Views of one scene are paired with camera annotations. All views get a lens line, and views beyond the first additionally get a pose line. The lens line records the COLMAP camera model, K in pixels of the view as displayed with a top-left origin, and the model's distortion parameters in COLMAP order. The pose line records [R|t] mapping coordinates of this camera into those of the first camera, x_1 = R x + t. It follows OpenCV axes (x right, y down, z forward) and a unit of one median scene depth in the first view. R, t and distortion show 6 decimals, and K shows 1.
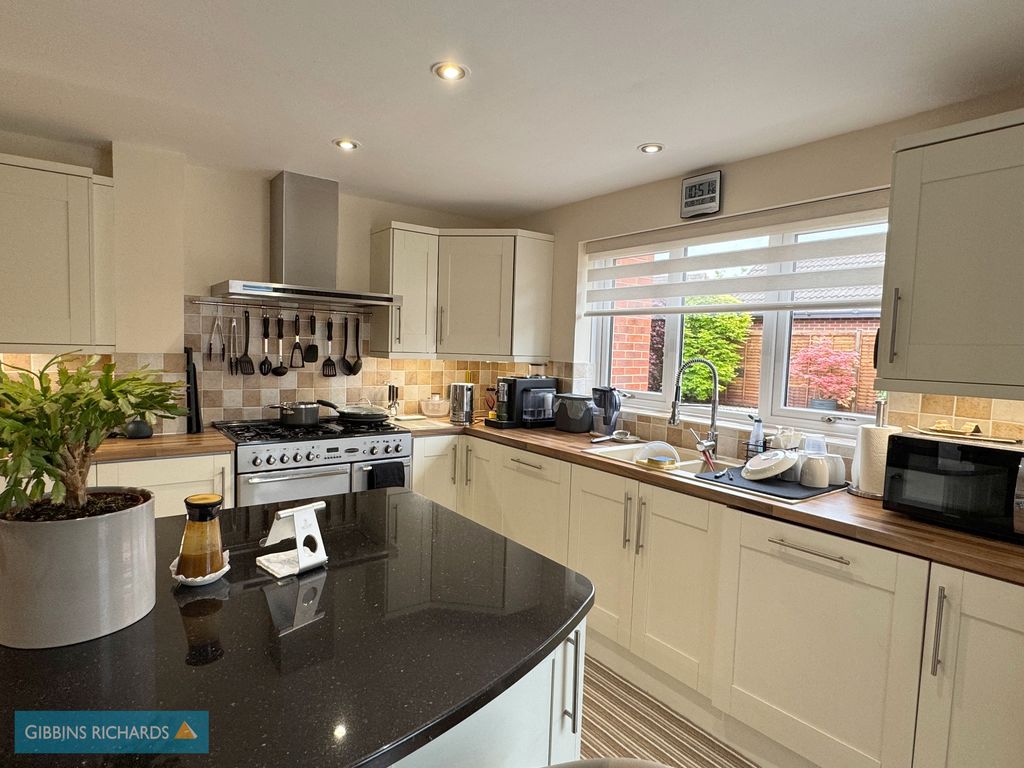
lens RADIAL K [[565.2, 0, 510.2], [0, 565.2, 383.4], [0, 0, 1]] dist [-0.006755, 0.001557]
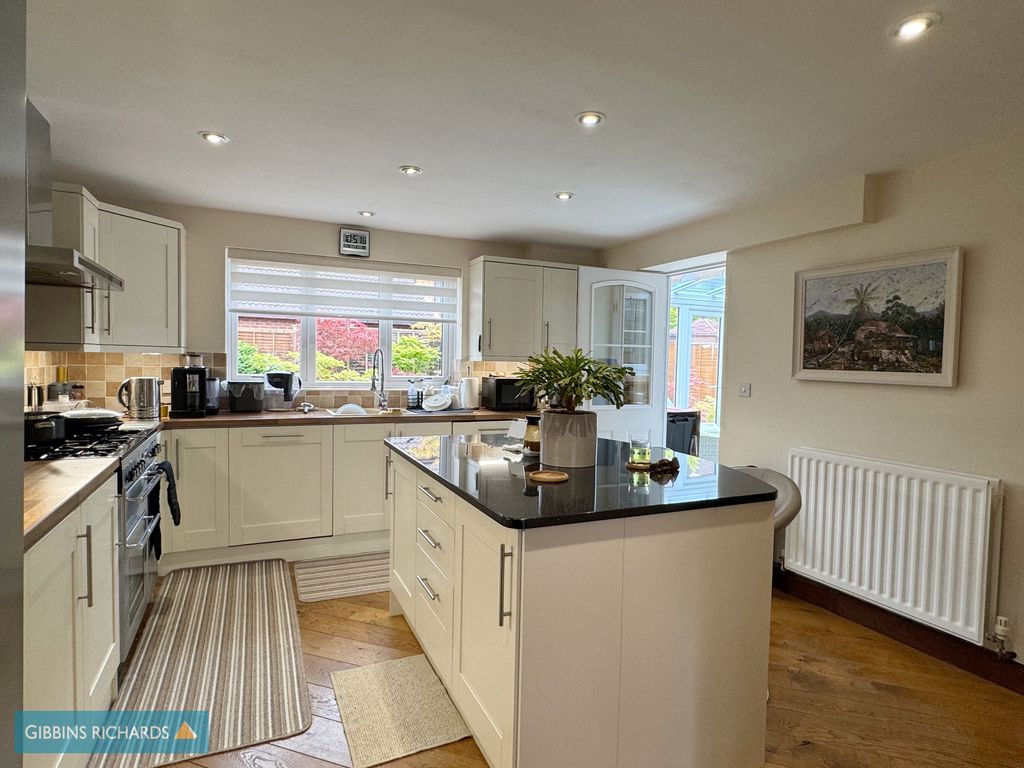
lens RADIAL K [[565.2, 0, 508.3], [0, 565.2, 386.2], [0, 0, 1]] dist [-0.006755, 0.001557]
pose [[0.221373, -0.077936, 0.972070, -0.939926], [0.043188, 0.996607, 0.070068, -0.026975], [-0.974232, 0.026471, 0.223988, 0.217205]]
